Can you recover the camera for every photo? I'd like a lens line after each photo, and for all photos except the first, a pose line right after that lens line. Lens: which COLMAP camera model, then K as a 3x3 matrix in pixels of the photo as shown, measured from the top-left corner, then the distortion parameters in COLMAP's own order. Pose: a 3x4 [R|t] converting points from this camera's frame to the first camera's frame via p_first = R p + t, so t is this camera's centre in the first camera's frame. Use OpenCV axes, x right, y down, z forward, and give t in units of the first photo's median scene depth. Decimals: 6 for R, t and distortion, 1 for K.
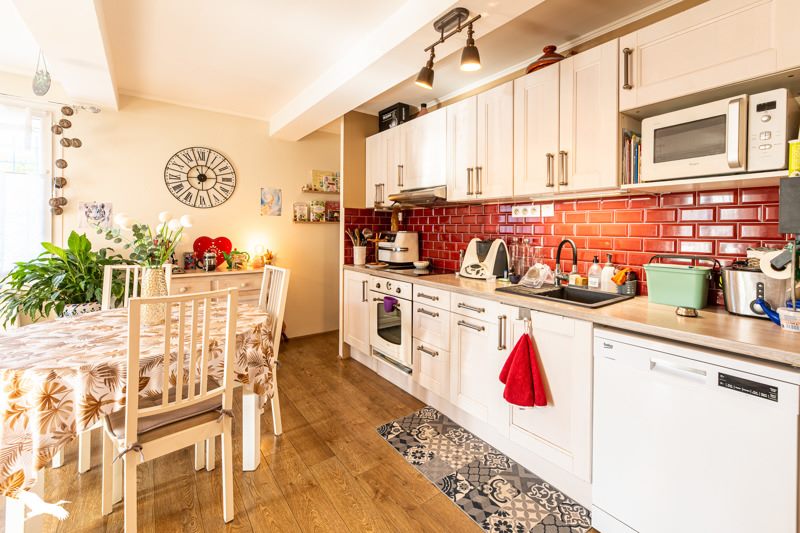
lens RADIAL K [[359.6, 0, 401.7], [0, 359.6, 232.0], [0, 0, 1]] dist [0.001302, 0.000504]
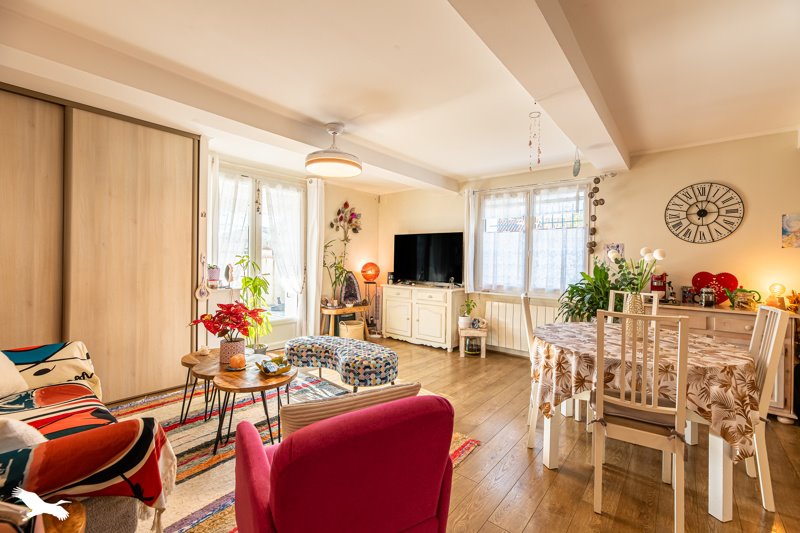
lens RADIAL K [[310.3, 0, 400.0], [0, 310.3, 266.5], [0, 0, 1]] dist [0.000157, 0.000040]
pose [[0.188966, 0.017110, -0.981835, 0.142924], [-0.029657, 0.999492, 0.011710, 0.013590], [0.981536, 0.026905, 0.189377, 0.010655]]
